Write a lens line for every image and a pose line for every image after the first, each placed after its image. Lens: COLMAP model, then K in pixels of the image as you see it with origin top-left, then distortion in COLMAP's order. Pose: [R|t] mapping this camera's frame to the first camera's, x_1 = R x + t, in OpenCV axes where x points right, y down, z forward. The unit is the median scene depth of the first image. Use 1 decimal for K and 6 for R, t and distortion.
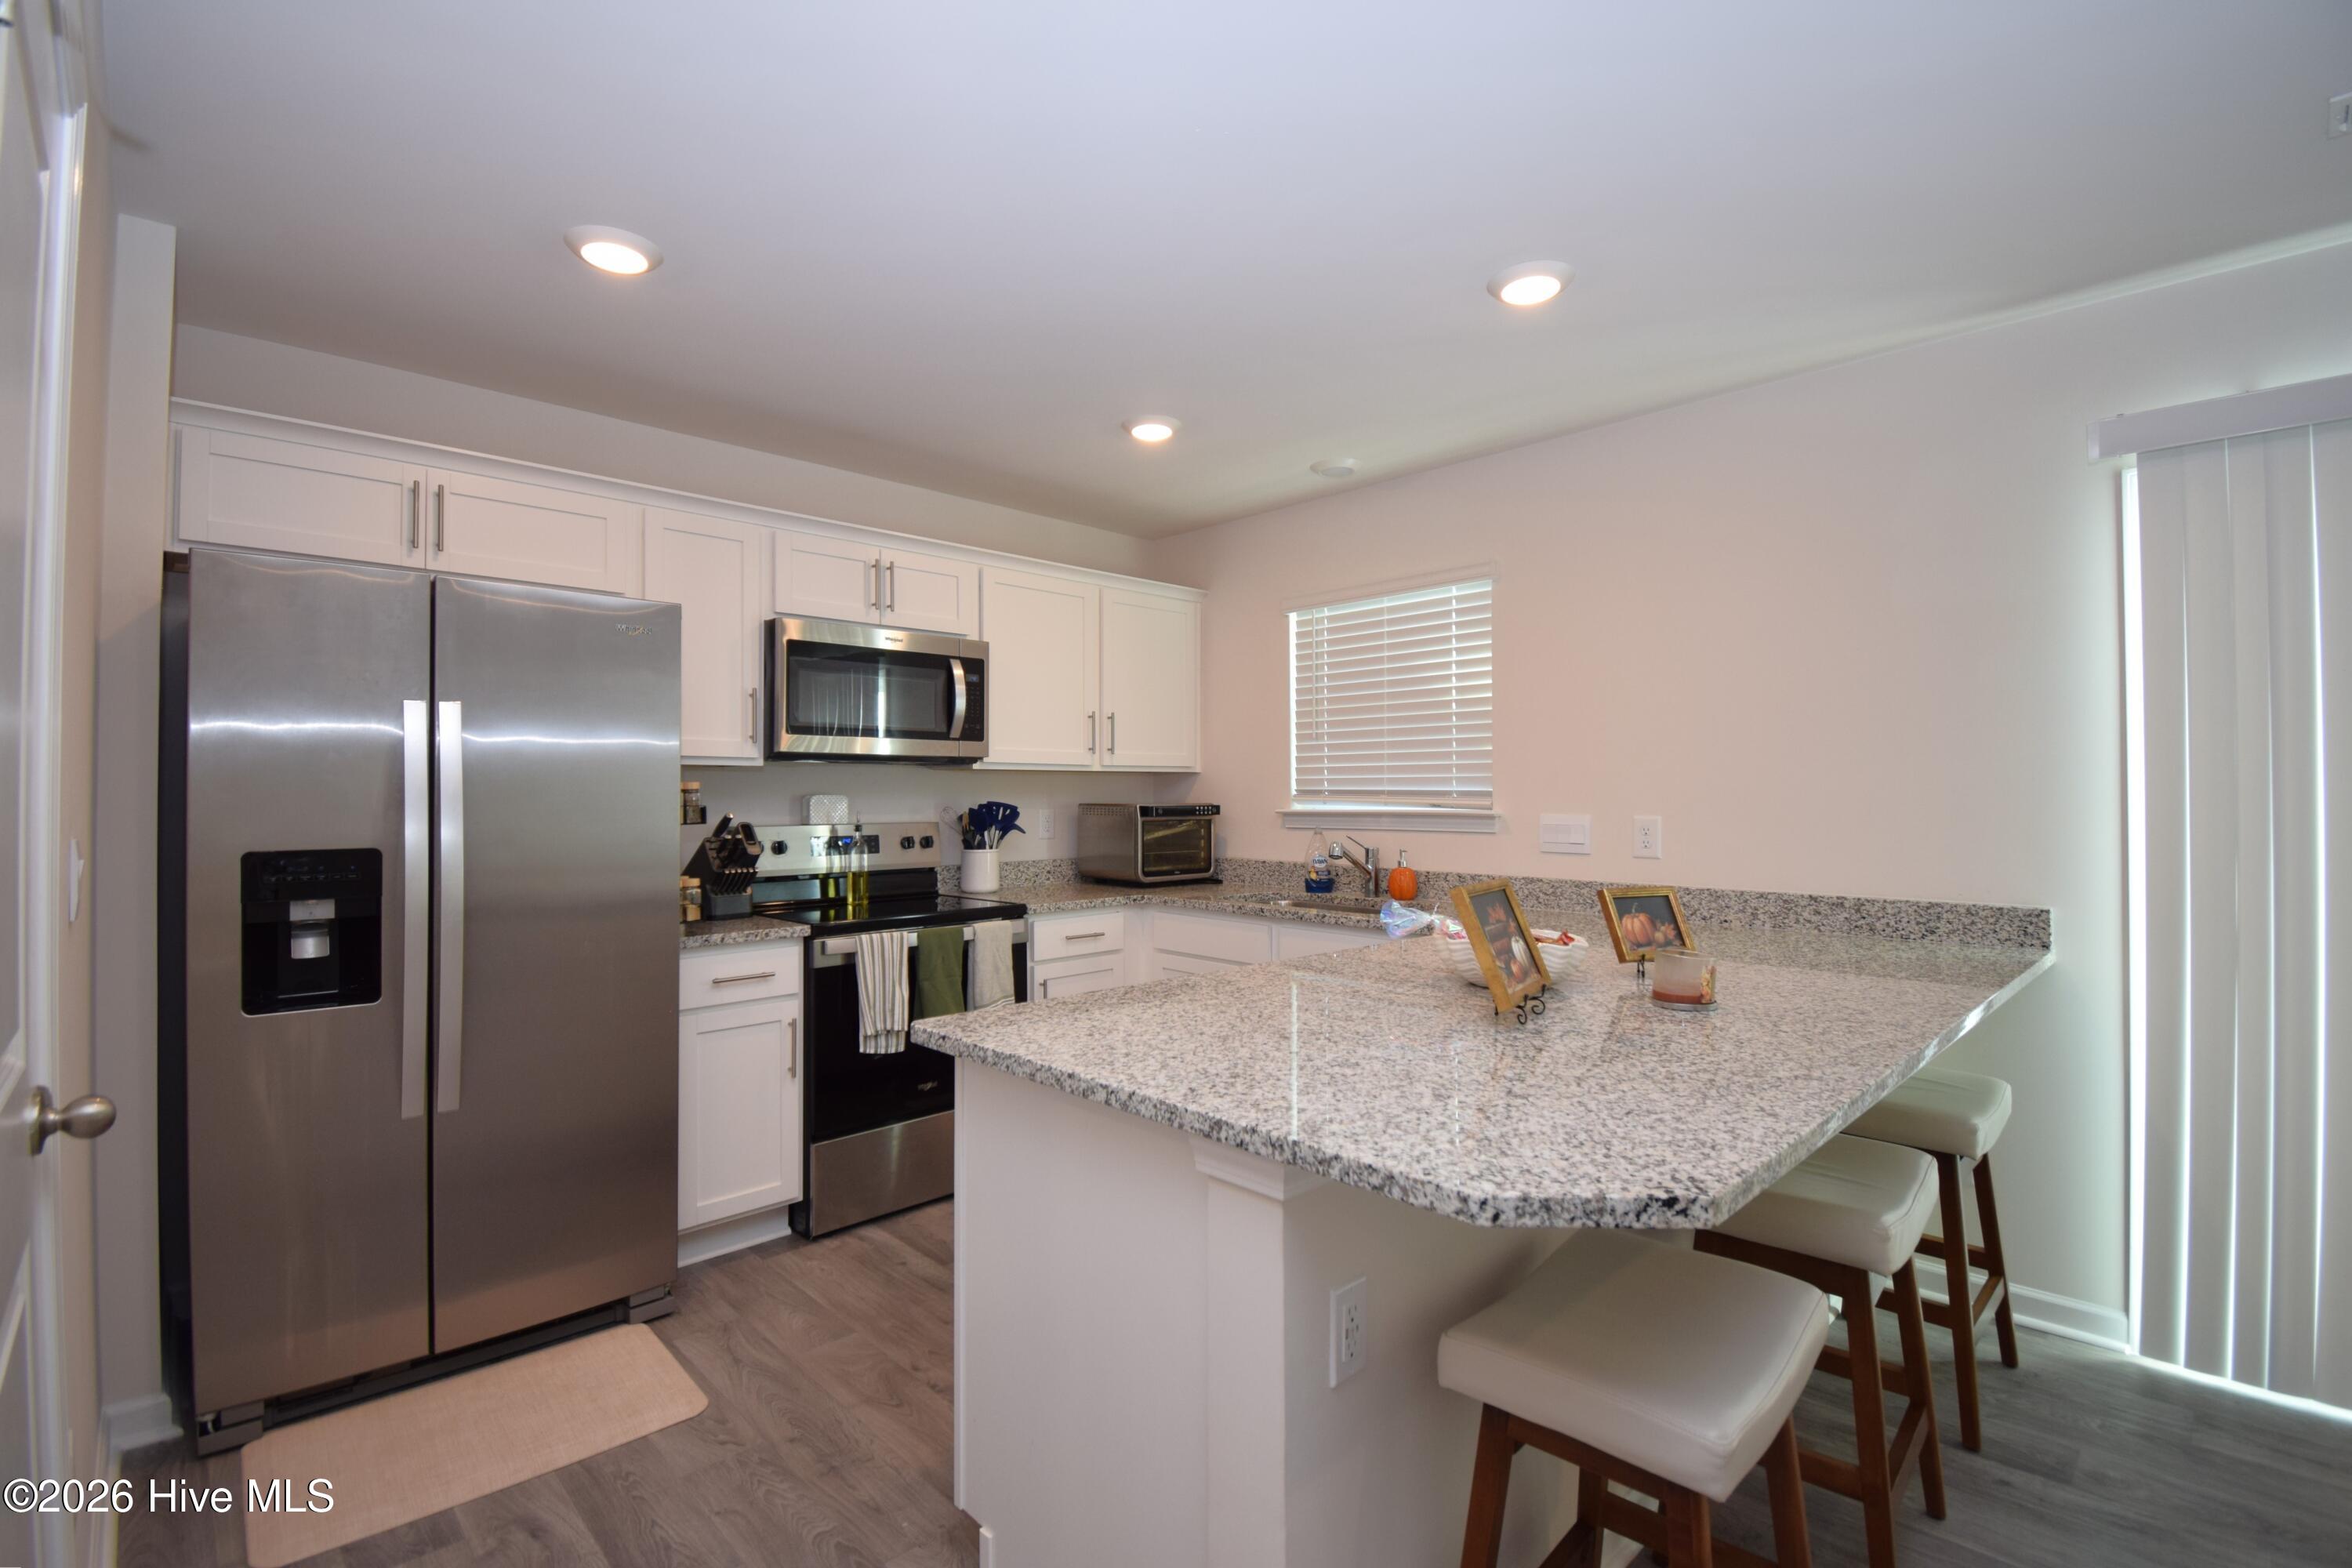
lens RADIAL K [[1044.1, 0, 1179.9], [0, 1044.1, 789.7], [0, 0, 1]] dist [0.006870, -0.018545]
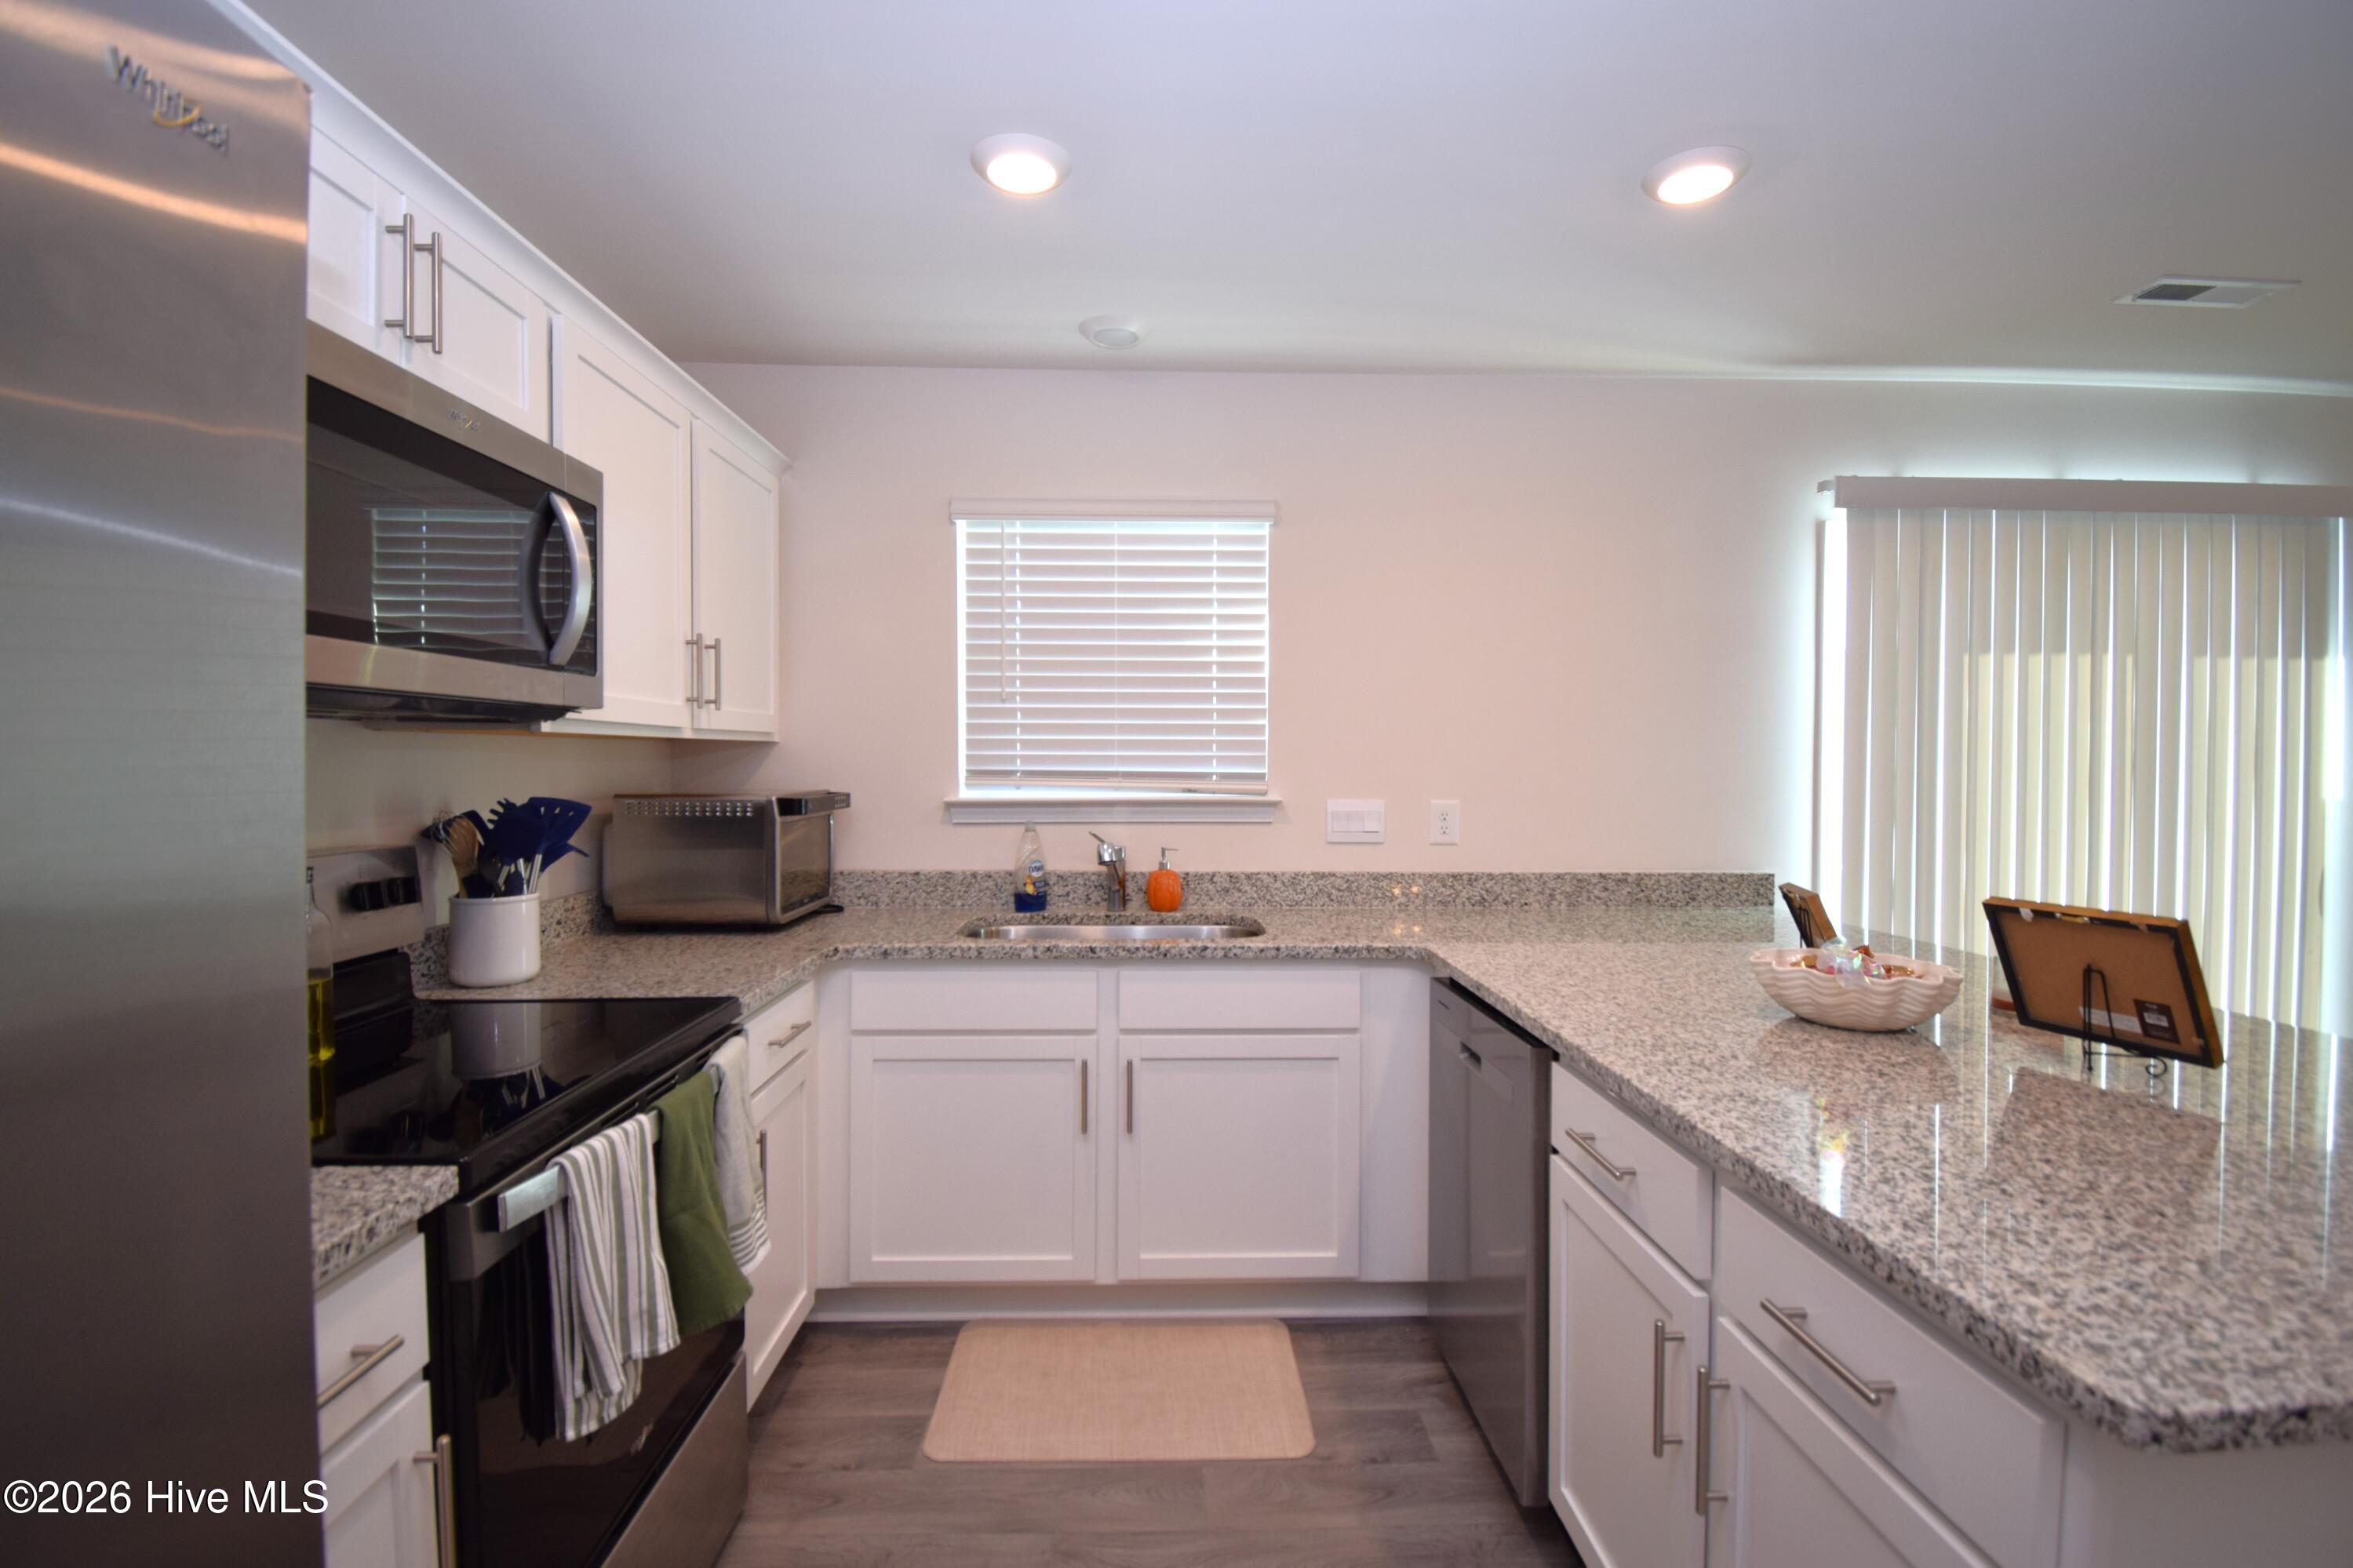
lens RADIAL K [[1044.4, 0, 1172.1], [0, 1044.4, 774.7], [0, 0, 1]] dist [0.006870, -0.018545]
pose [[0.676622, -0.007475, 0.736293, -0.364520], [-0.005883, 0.999862, 0.015557, -0.009818], [-0.736307, -0.014858, 0.676484, 0.468896]]
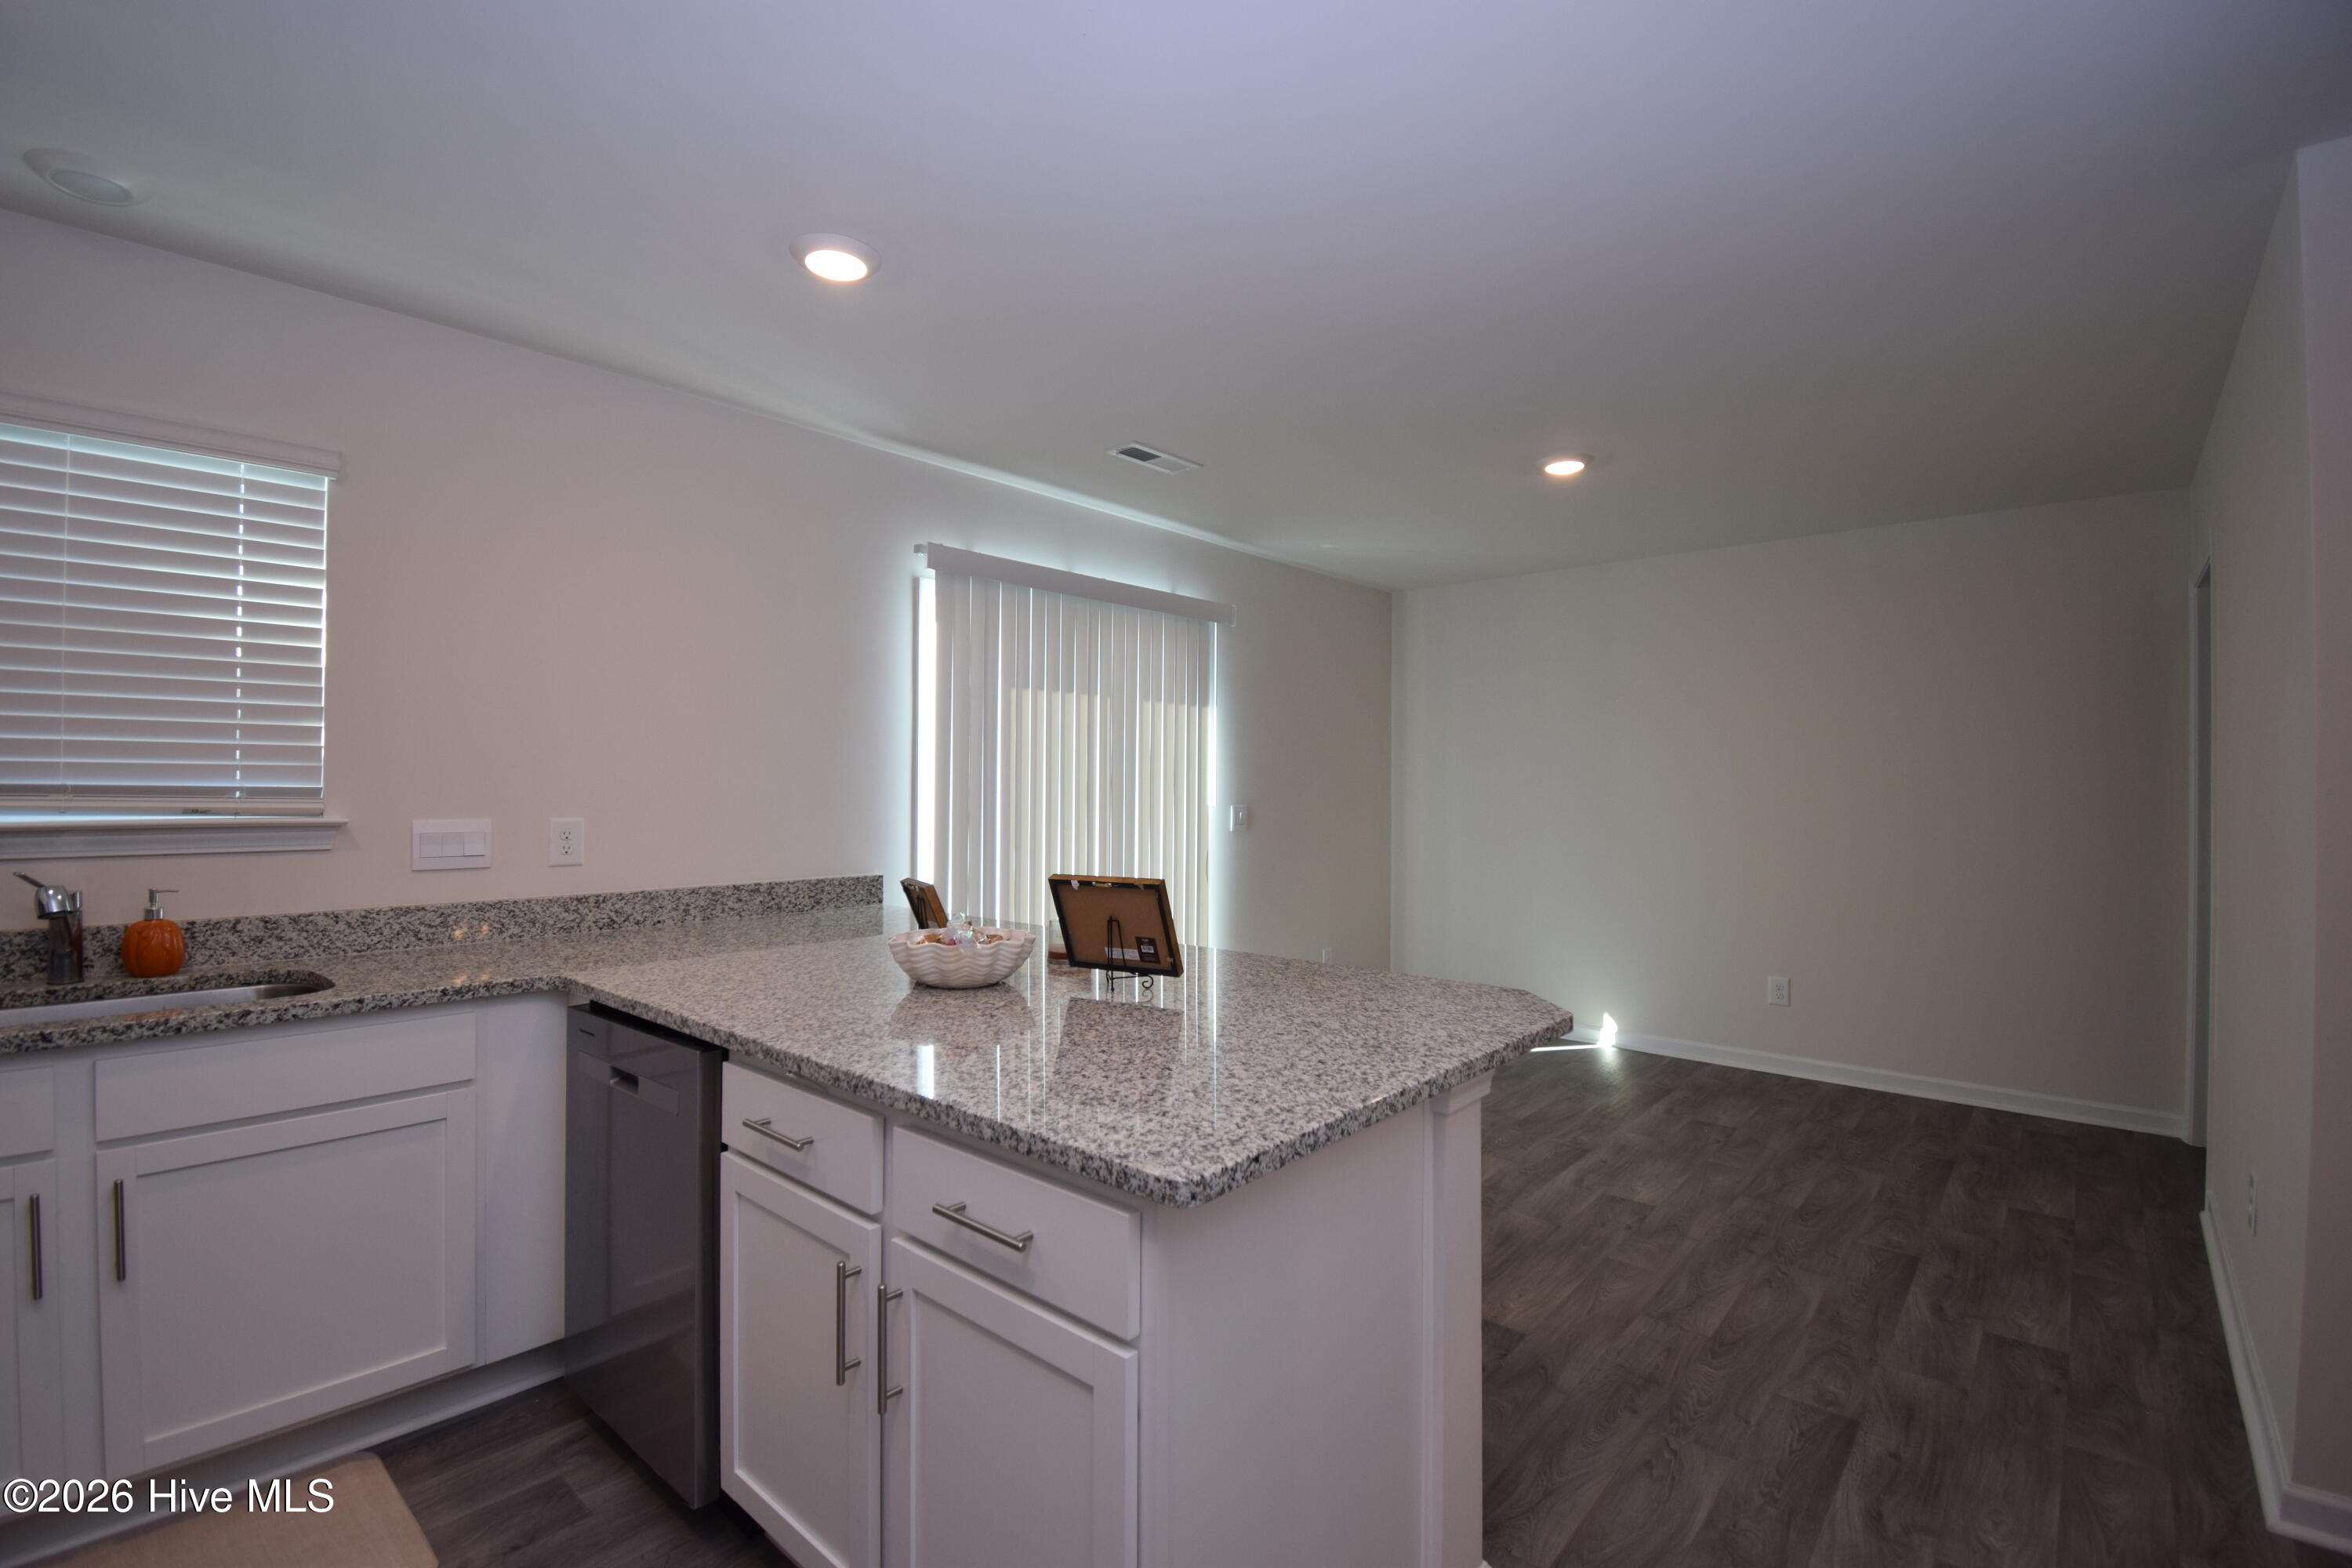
lens RADIAL K [[1044.1, 0, 1164.5], [0, 1044.1, 783.5], [0, 0, 1]] dist [0.006870, -0.018545]
pose [[-0.079089, 0.003432, 0.996862, -0.404479], [-0.010084, 0.999940, -0.004242, -0.004336], [-0.996817, -0.010388, -0.079050, 0.492741]]
